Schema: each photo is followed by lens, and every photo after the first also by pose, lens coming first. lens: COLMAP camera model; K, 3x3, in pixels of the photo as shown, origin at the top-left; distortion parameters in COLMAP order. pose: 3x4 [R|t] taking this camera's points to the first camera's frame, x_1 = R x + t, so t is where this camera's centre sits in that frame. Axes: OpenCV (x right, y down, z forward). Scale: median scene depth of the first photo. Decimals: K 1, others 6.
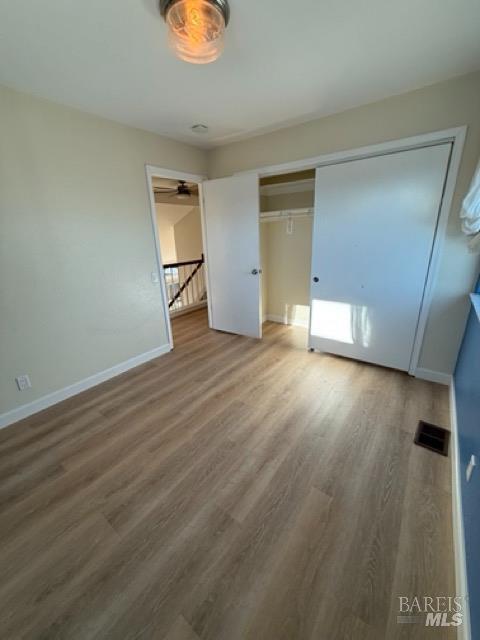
lens RADIAL K [[256.1, 0, 238.9], [0, 256.1, 319.7], [0, 0, 1]] dist [0.000257, 0.000003]
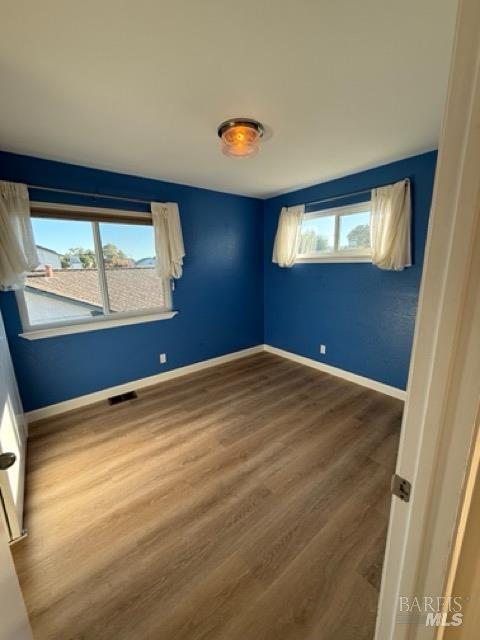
lens RADIAL K [[256.1, 0, 240.4], [0, 256.1, 320.8], [0, 0, 1]] dist [0.000257, 0.000003]
pose [[-0.968254, 0.003052, 0.249950, -0.319927], [0.131849, 0.855752, 0.500304, -0.578617], [-0.212368, 0.517377, -0.828988, 1.645599]]
